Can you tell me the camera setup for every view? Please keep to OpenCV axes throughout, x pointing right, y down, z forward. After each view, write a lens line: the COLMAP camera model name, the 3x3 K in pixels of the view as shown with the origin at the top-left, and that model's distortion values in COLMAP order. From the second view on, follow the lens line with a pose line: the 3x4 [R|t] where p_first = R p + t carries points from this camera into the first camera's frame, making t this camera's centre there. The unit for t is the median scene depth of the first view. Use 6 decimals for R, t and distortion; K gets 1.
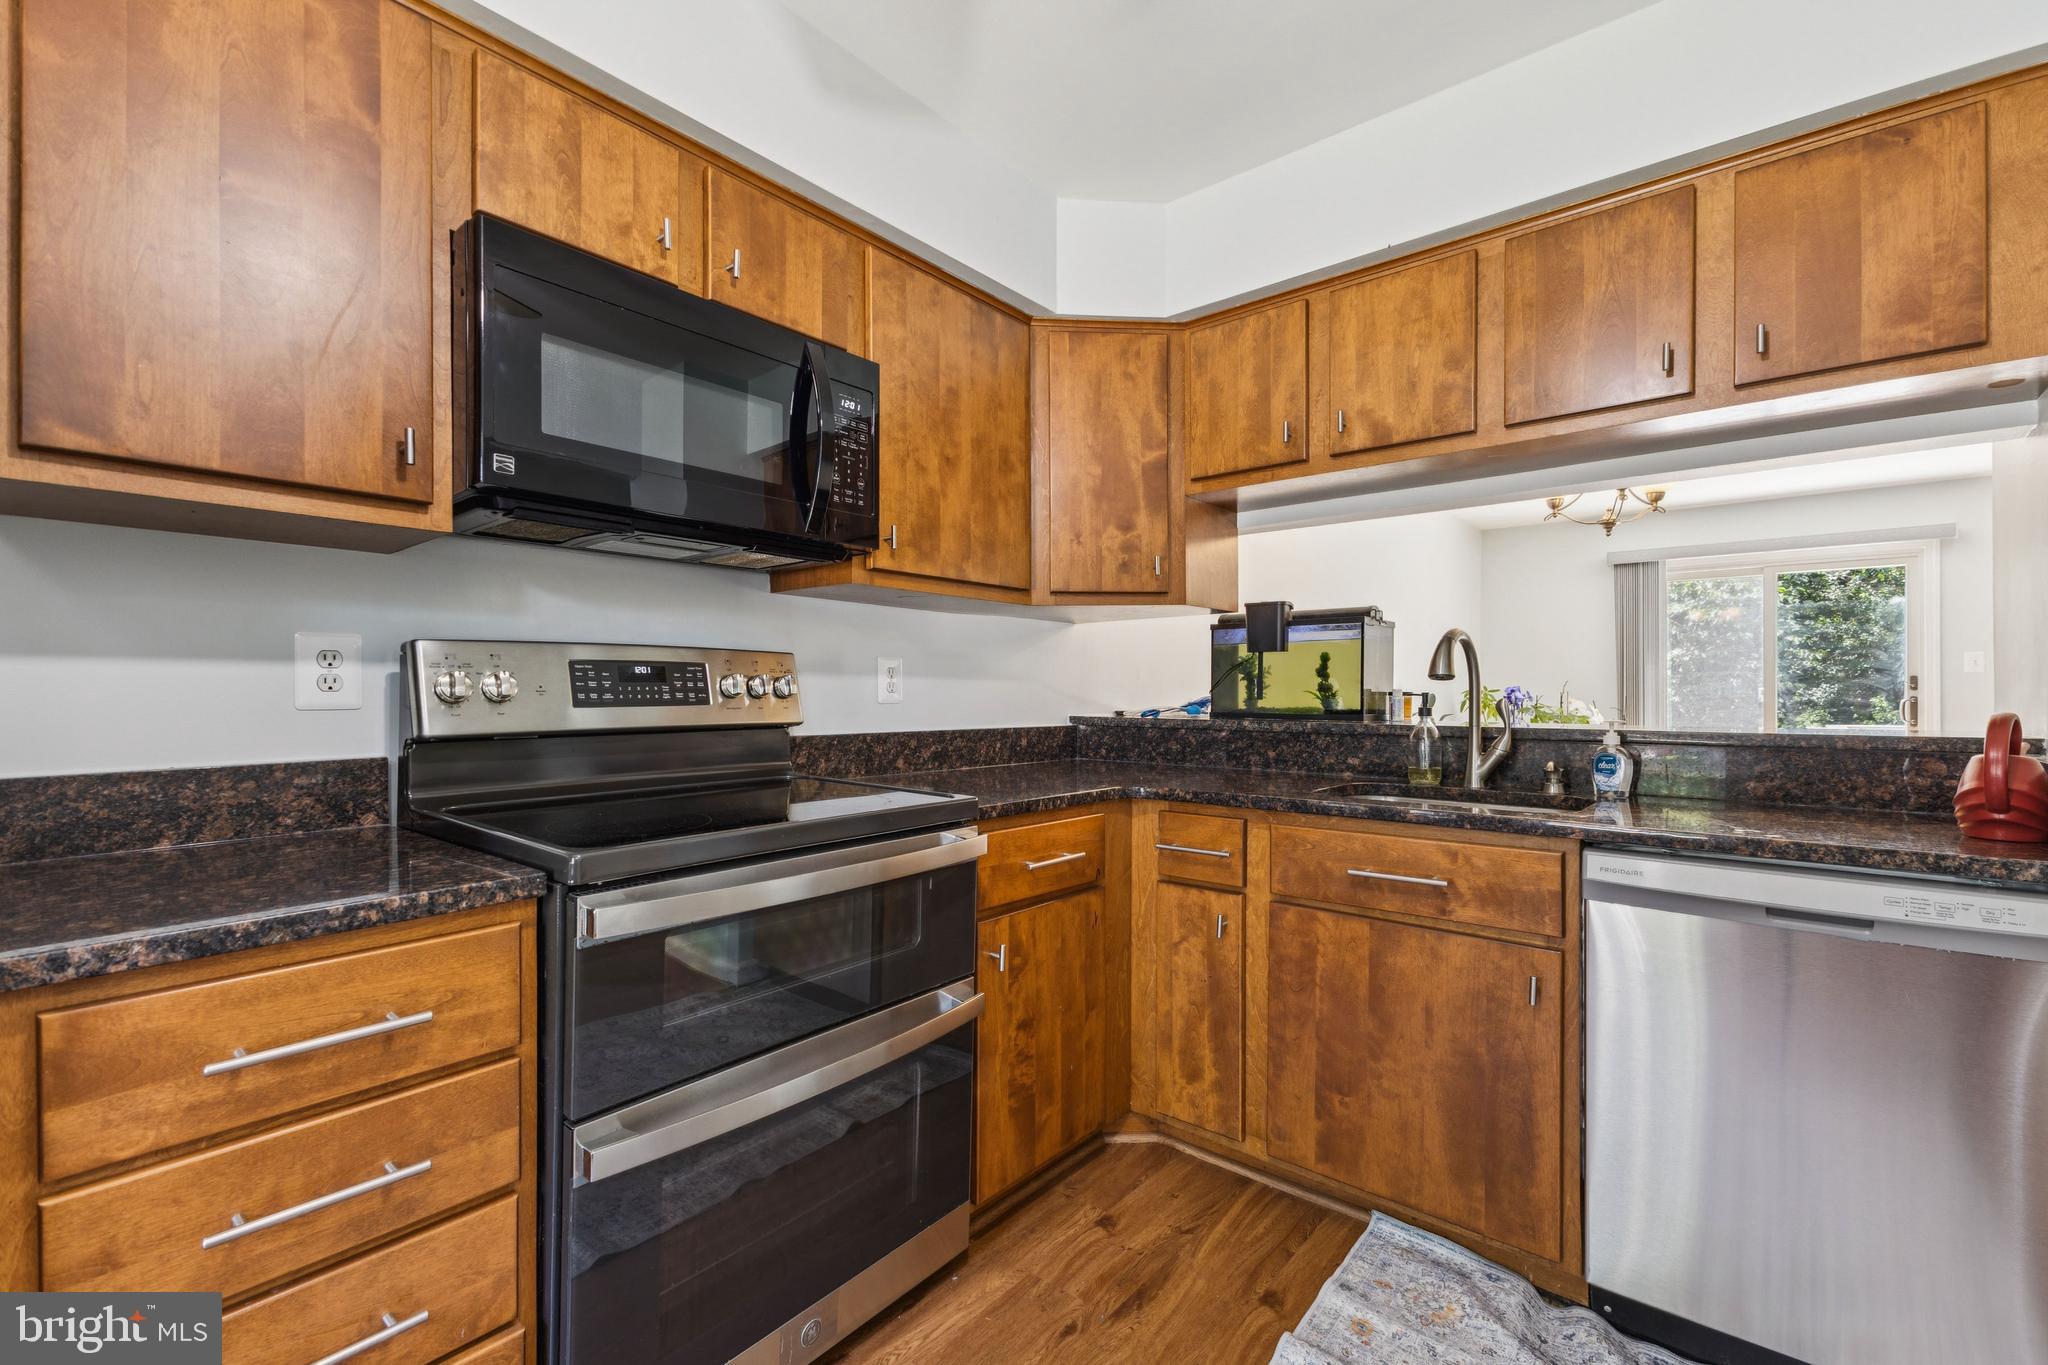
lens RADIAL K [[876.2, 0, 1021.9], [0, 876.2, 693.3], [0, 0, 1]] dist [0.014470, -0.004845]
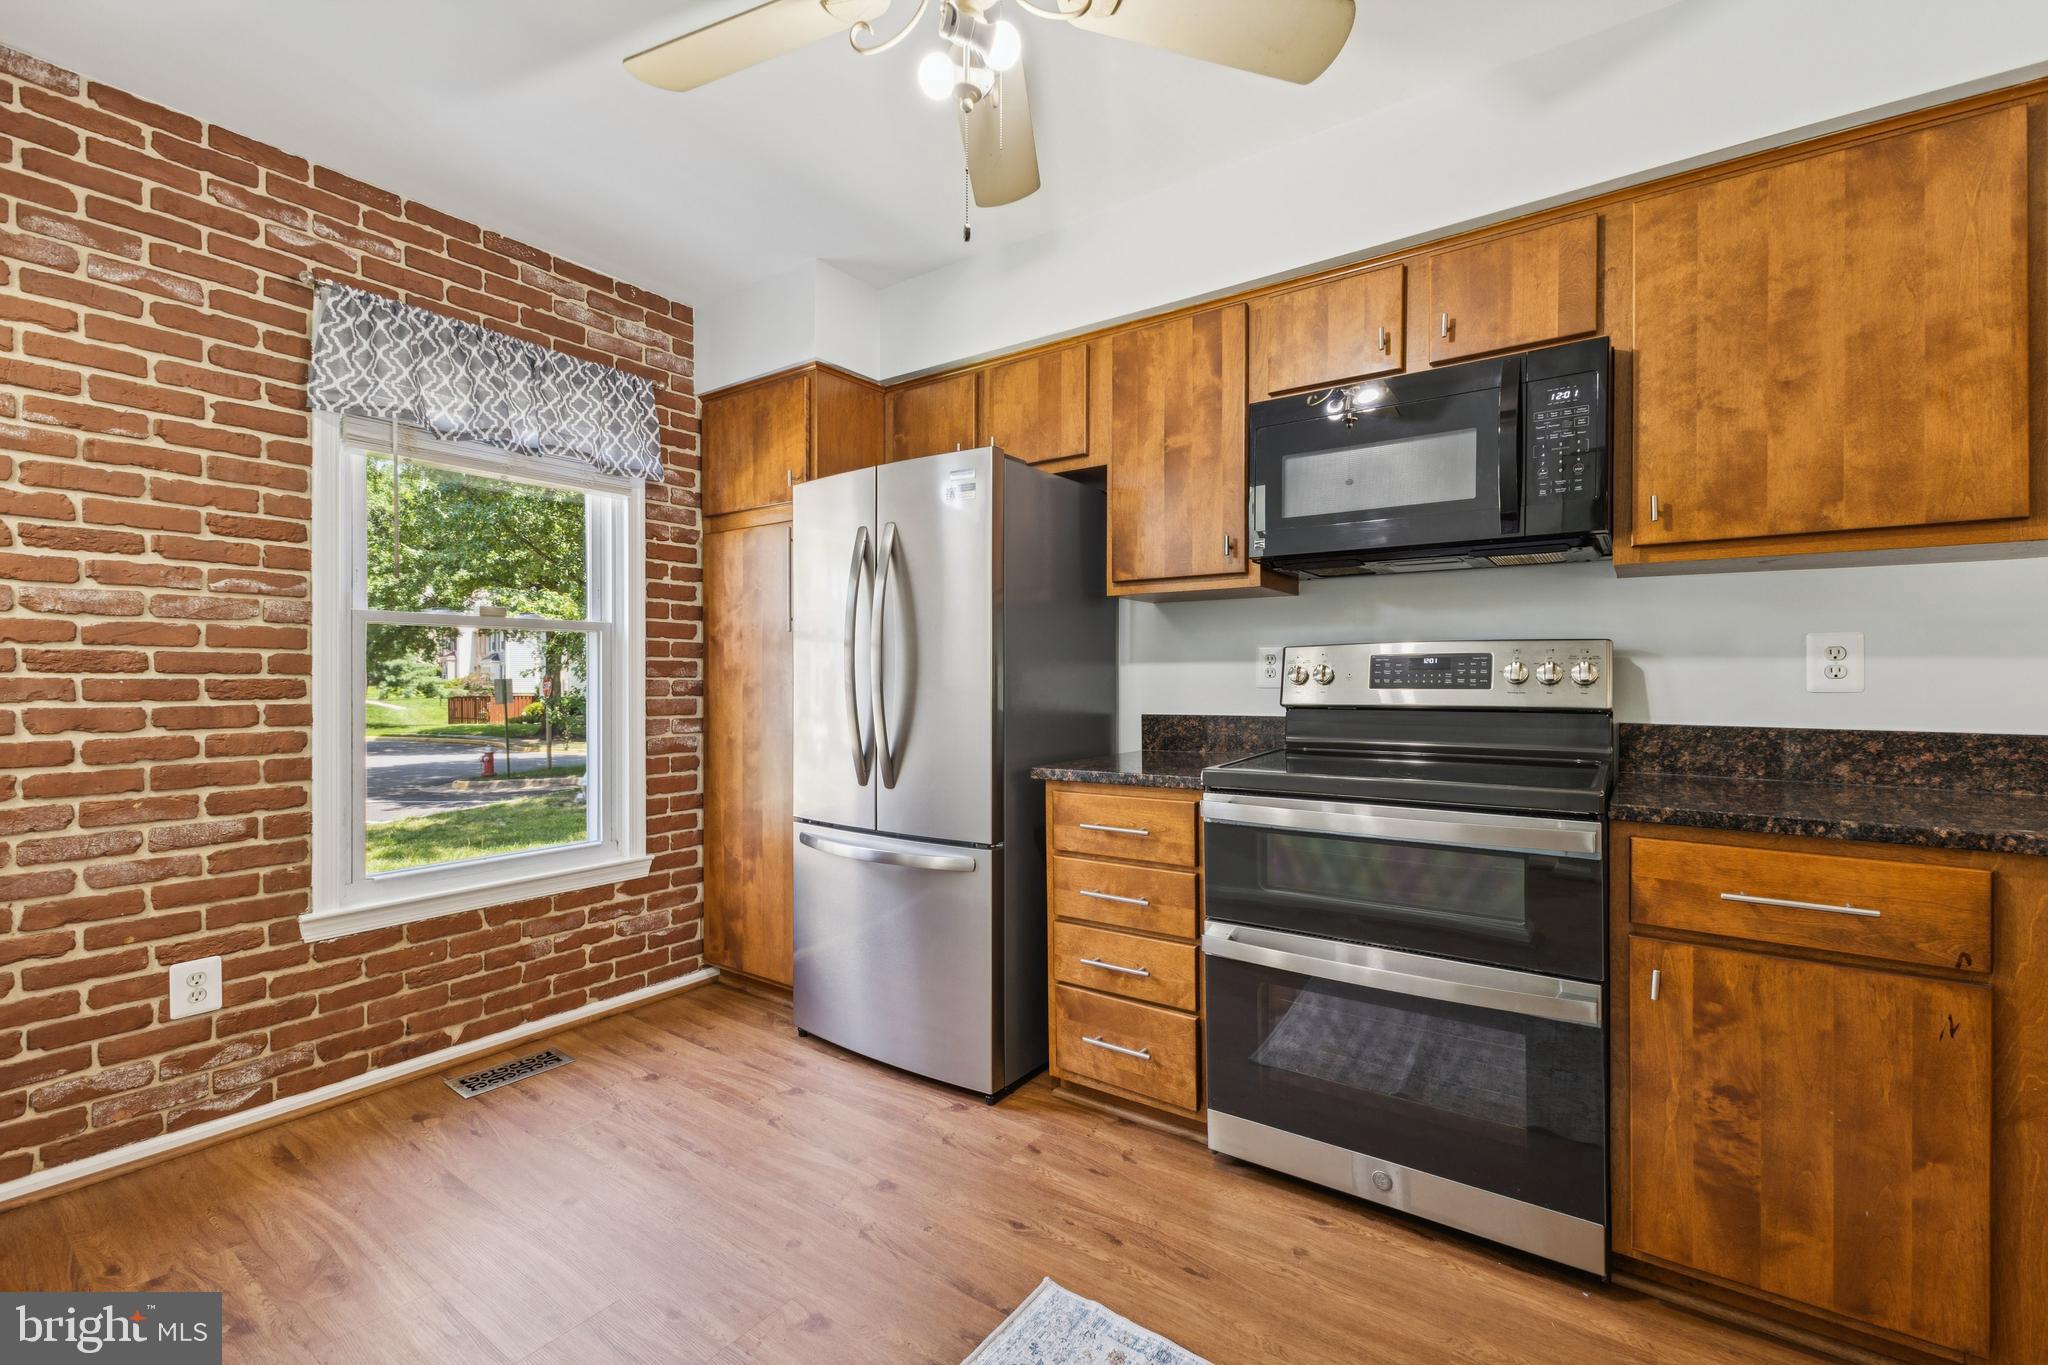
lens RADIAL K [[860.5, 0, 1026.5], [0, 860.5, 677.5], [0, 0, 1]] dist [-0.008832, -0.000641]
pose [[0.084909, 0.000981, -0.996388, 0.736101], [0.000146, 0.999999, 0.000997, -0.003251], [0.996389, -0.000230, 0.084909, 0.297032]]
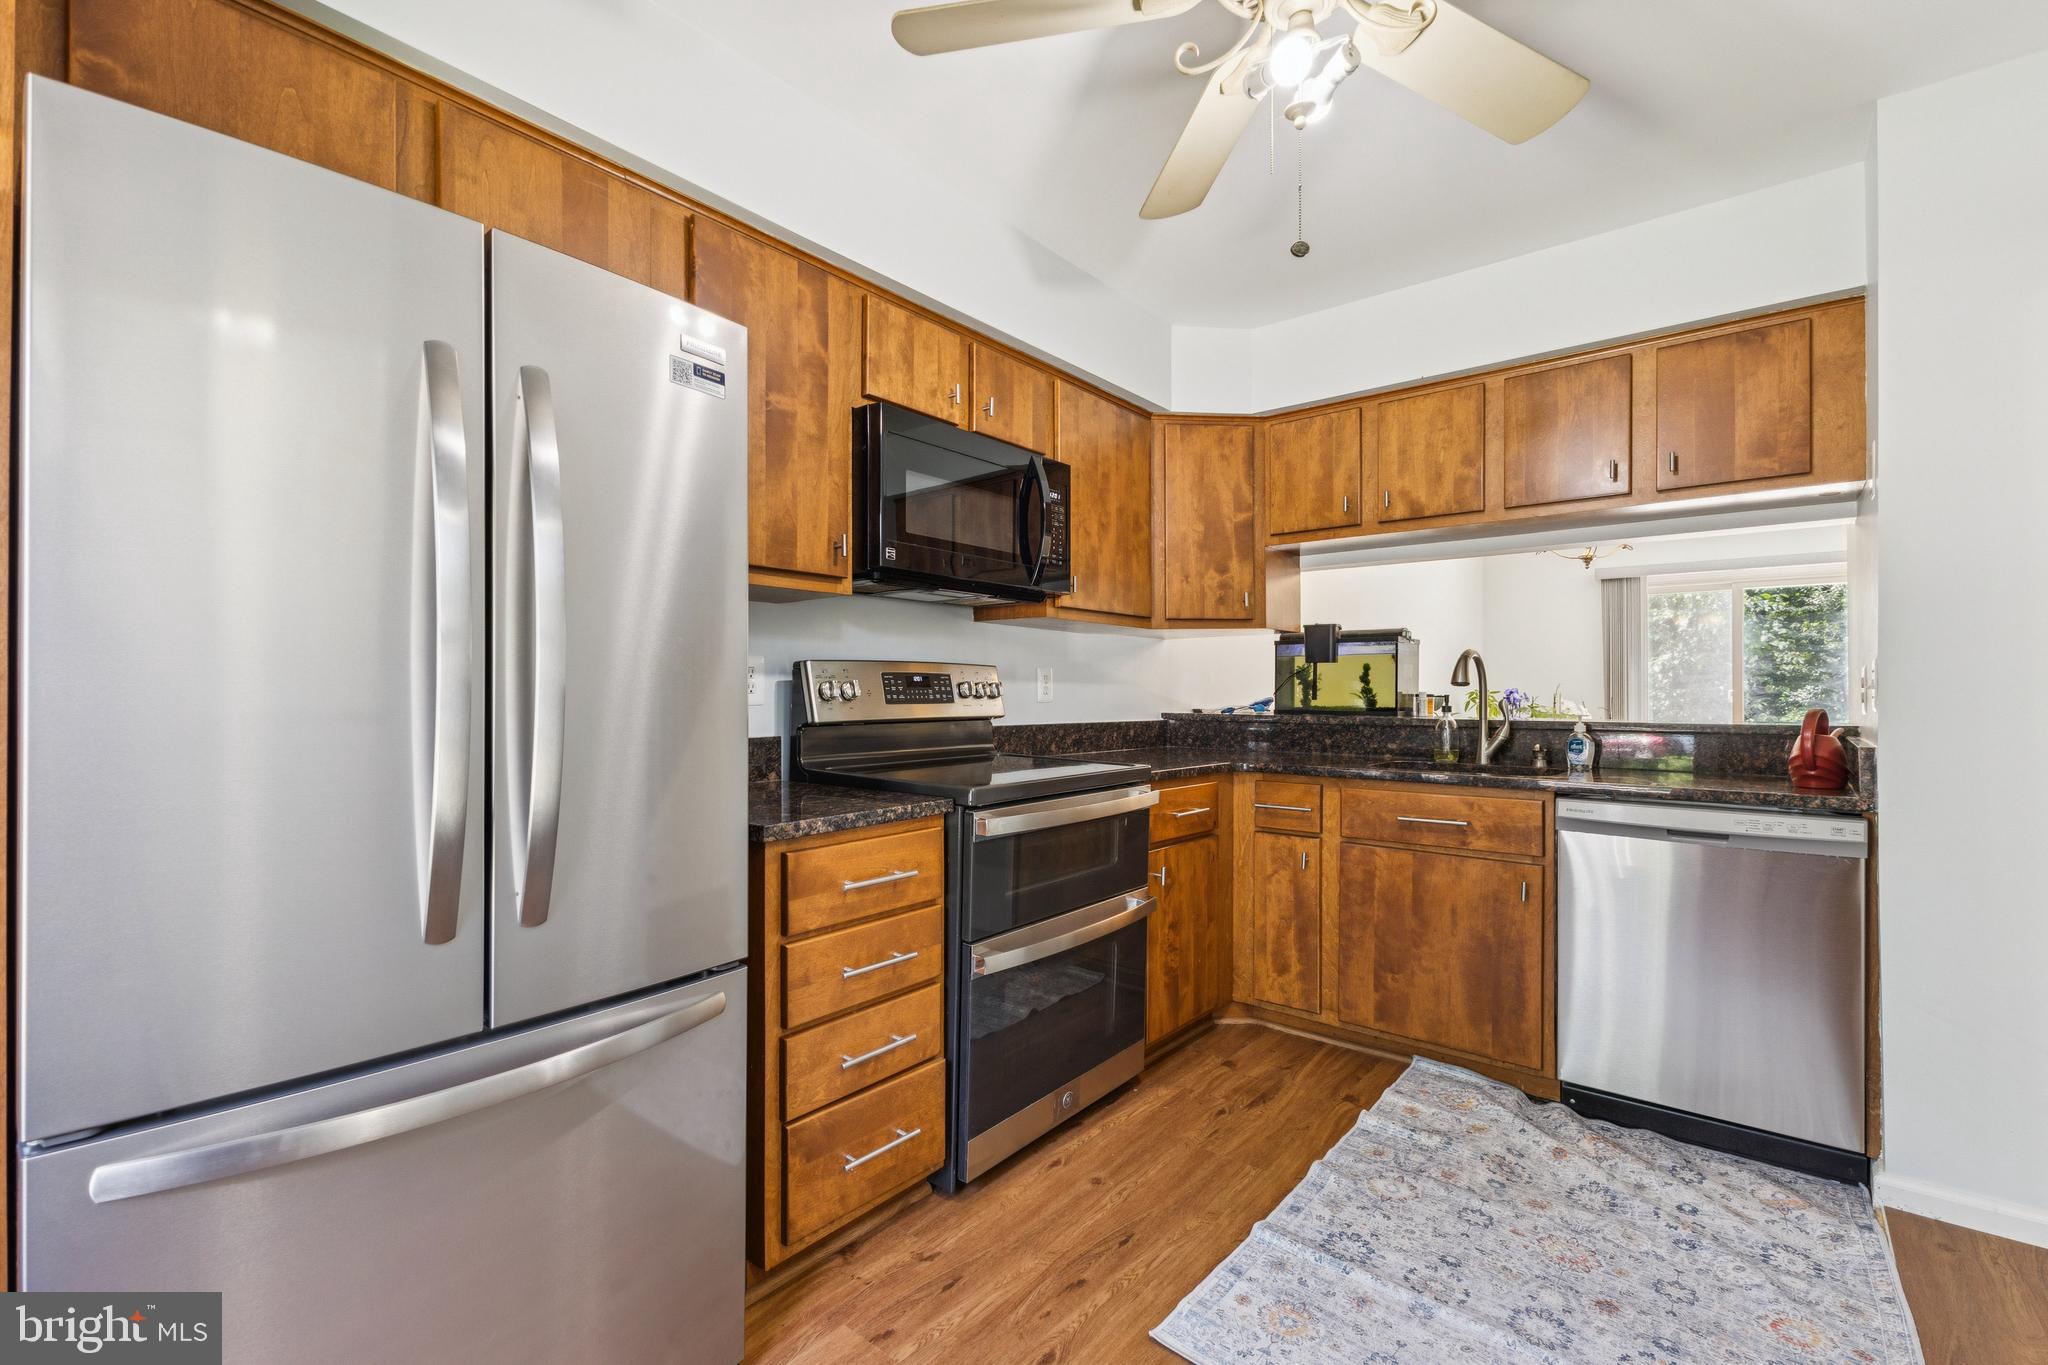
lens RADIAL K [[884.4, 0, 1028.8], [0, 884.4, 688.7], [0, 0, 1]] dist [0.007849, 0.000260]
pose [[0.999951, 0.001497, 0.009803, -0.252269], [-0.001441, 0.999982, -0.005747, -0.001691], [-0.009811, 0.005732, 0.999935, -0.456878]]
